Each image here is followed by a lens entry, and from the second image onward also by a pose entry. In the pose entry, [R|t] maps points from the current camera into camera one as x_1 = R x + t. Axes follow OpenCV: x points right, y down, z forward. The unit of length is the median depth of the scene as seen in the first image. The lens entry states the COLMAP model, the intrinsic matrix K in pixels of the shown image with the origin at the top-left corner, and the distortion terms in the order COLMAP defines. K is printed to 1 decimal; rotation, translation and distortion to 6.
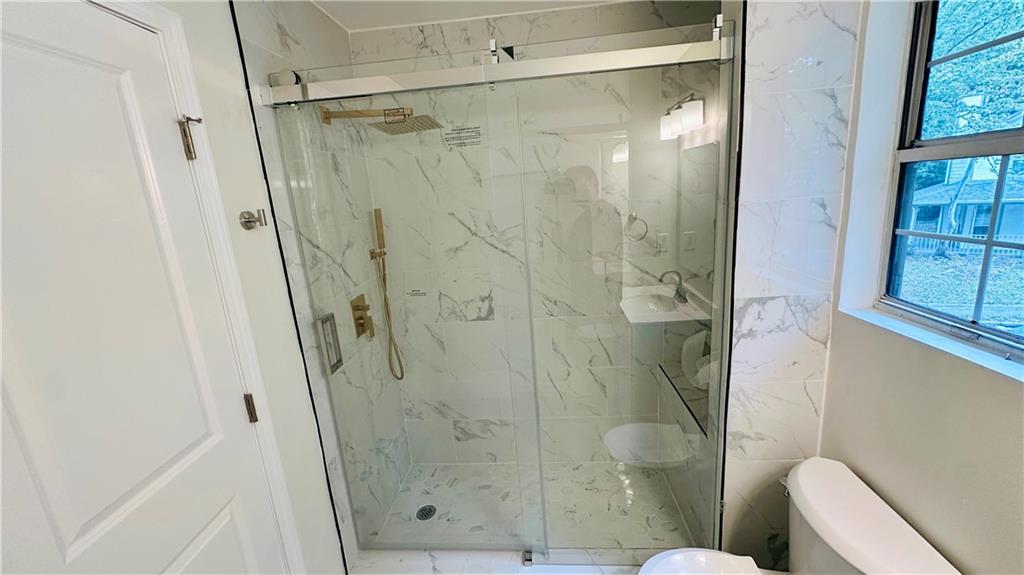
lens RADIAL K [[407.9, 0, 512.0], [0, 407.9, 287.5], [0, 0, 1]] dist [-0.004030, -0.000349]
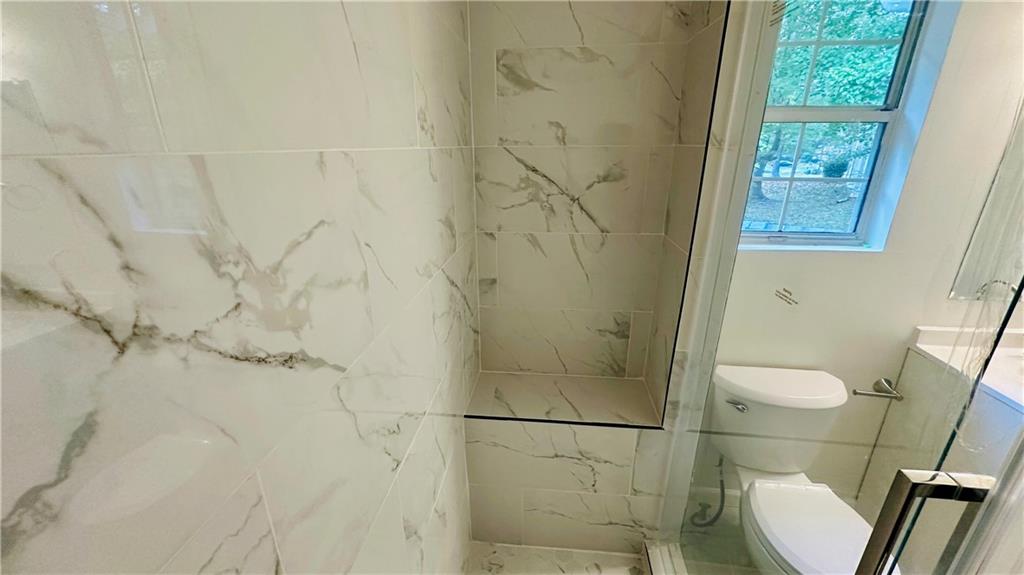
lens RADIAL K [[407.9, 0, 512.0], [0, 407.9, 287.5], [0, 0, 1]] dist [-0.004030, -0.000349]
pose [[0.025307, -0.264631, 0.964018, -0.306773], [0.224561, 0.941187, 0.252468, -0.218364], [-0.974131, 0.210091, 0.083244, 1.227856]]
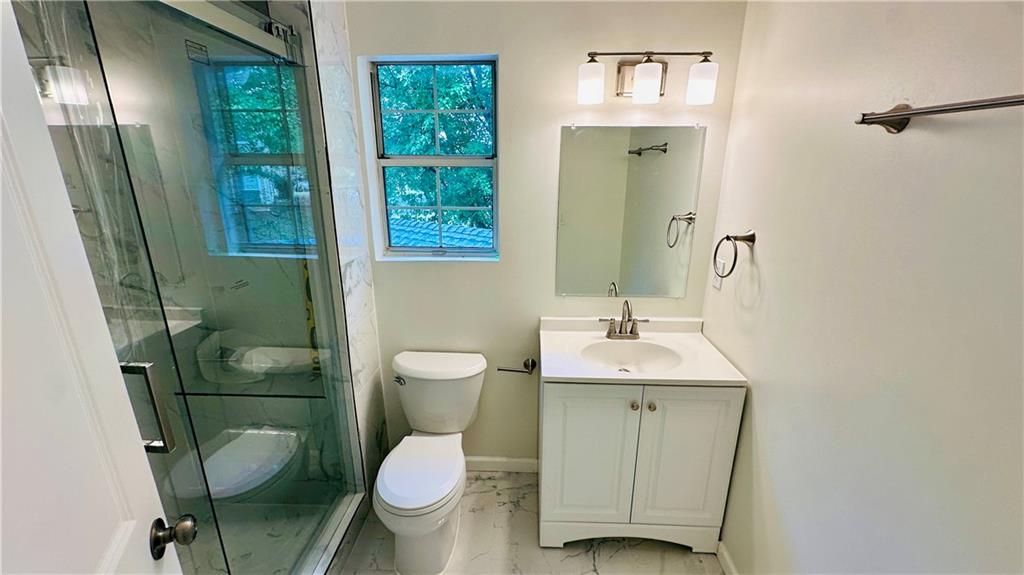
lens RADIAL K [[407.9, 0, 512.0], [0, 407.9, 287.5], [0, 0, 1]] dist [-0.004030, -0.000349]
pose [[-0.049433, -0.212174, 0.975981, -0.623094], [0.225663, 0.949534, 0.217855, -0.056377], [-0.972950, 0.231012, 0.000941, 0.435900]]
